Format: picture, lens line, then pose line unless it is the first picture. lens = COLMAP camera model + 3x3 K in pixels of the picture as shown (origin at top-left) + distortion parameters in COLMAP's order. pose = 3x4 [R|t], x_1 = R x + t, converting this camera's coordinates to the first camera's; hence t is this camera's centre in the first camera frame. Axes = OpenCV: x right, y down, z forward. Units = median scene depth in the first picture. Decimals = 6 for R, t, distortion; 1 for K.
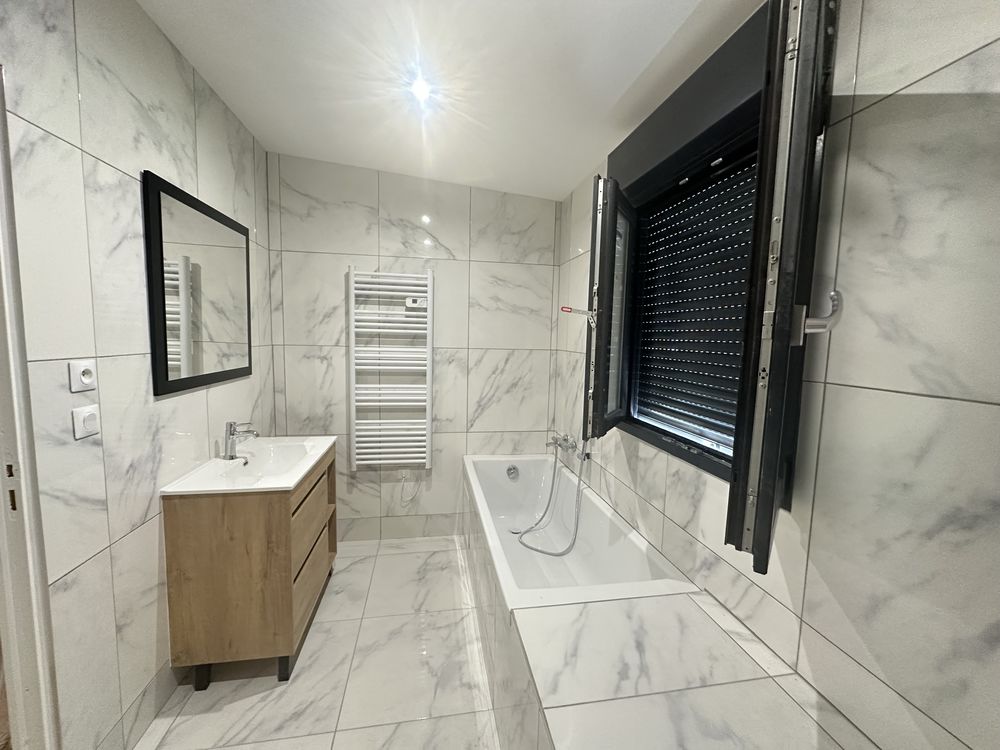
lens RADIAL K [[400.3, 0, 498.5], [0, 400.3, 375.0], [0, 0, 1]] dist [-0.004594, 0.001187]
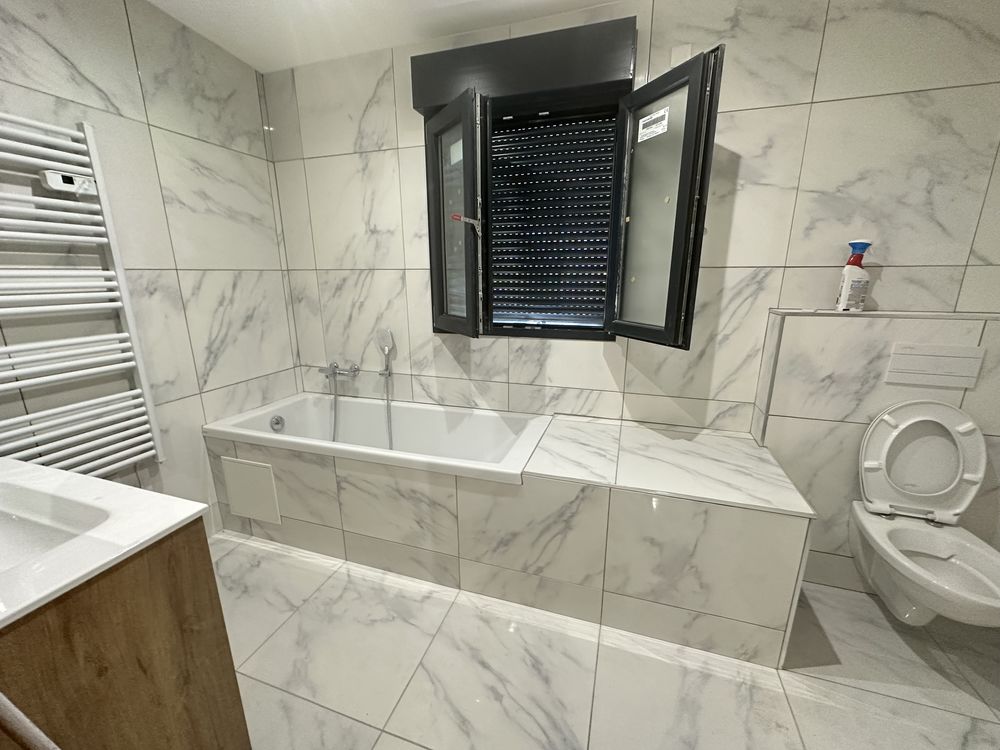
lens RADIAL K [[400.3, 0, 498.5], [0, 400.3, 375.0], [0, 0, 1]] dist [-0.004594, 0.001187]
pose [[0.470602, -0.242138, 0.848471, -0.476407], [0.100122, 0.970052, 0.221302, 0.010988], [-0.876647, -0.019195, 0.480752, 0.236030]]
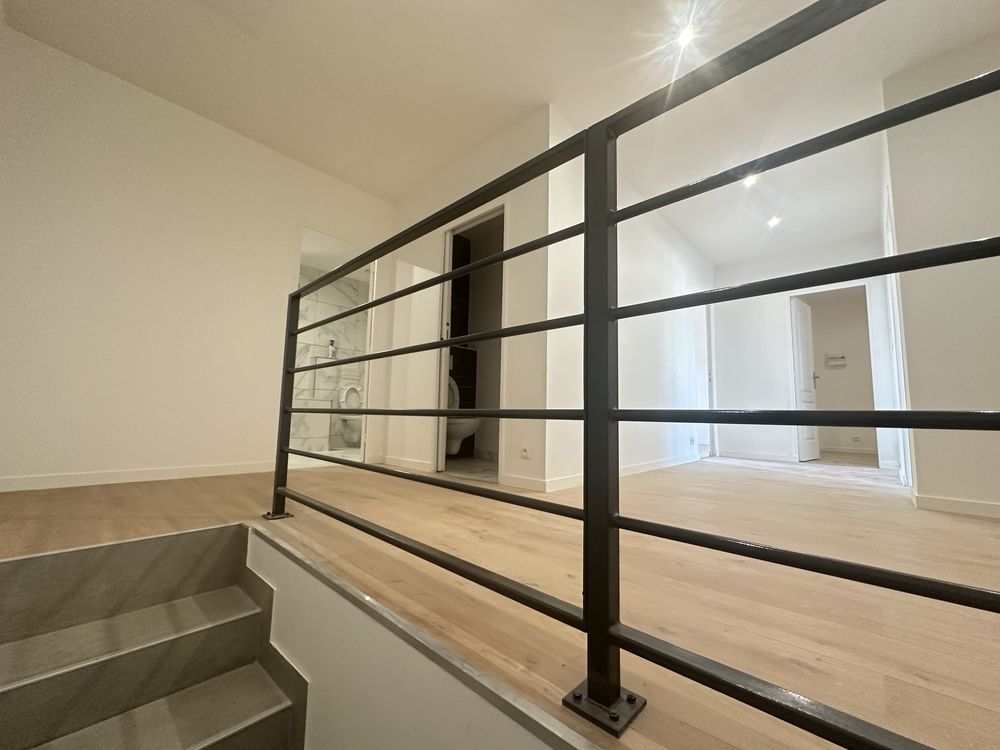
lens RADIAL K [[400.3, 0, 498.5], [0, 400.3, 375.0], [0, 0, 1]] dist [-0.004594, 0.001187]
pose [[-0.591242, 0.043433, 0.805324, -1.963121], [0.043539, 0.998812, -0.021903, 0.282424], [-0.805318, 0.022113, -0.592430, 0.621023]]
